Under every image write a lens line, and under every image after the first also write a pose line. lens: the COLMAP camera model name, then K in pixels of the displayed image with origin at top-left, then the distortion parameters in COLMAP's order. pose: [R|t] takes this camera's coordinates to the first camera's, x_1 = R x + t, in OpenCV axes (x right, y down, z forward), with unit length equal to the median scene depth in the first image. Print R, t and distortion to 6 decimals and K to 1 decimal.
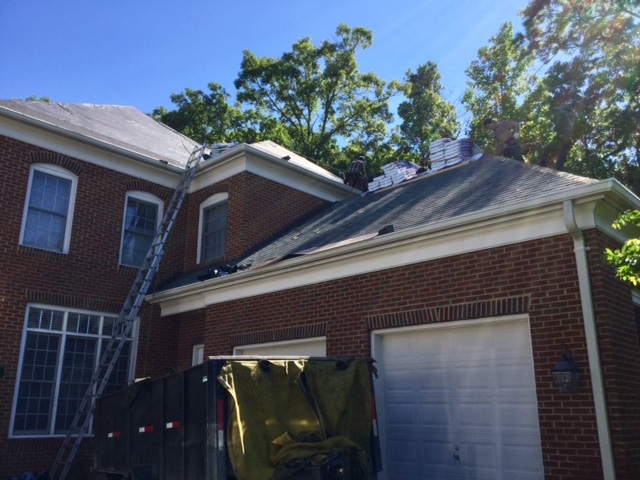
lens RADIAL K [[583.1, 0, 320.0], [0, 583.1, 240.0], [0, 0, 1]] dist [0.127165, -0.254743]
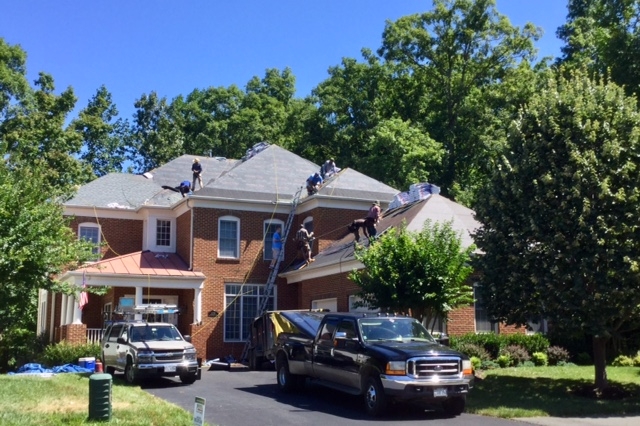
lens RADIAL K [[794.3, 0, 320.9], [0, 794.3, 235.5], [0, 0, 1]] dist [0.097669, 0.008951]
pose [[0.928384, -0.056815, -0.367254, 0.722810], [0.110149, 0.985906, 0.125926, -0.309964], [0.354923, -0.157360, 0.921557, -1.214318]]
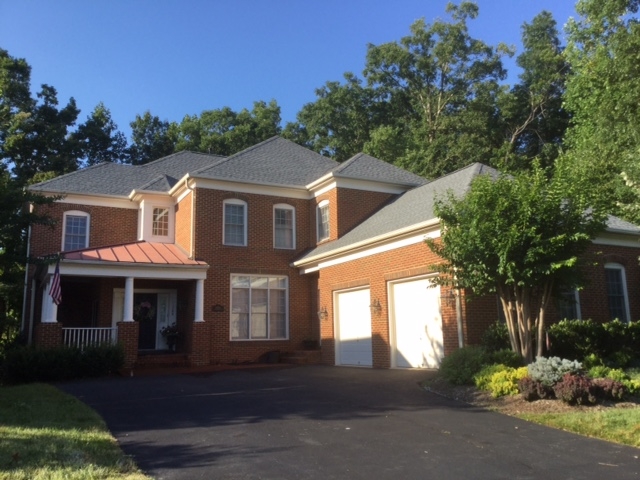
lens RADIAL K [[583.1, 0, 320.0], [0, 583.1, 240.0], [0, 0, 1]] dist [0.127165, -0.254743]
pose [[0.948198, -0.077291, -0.308134, 0.297726], [0.111785, 0.989096, 0.095886, -0.120267], [0.297363, -0.125363, 0.946499, -0.553897]]
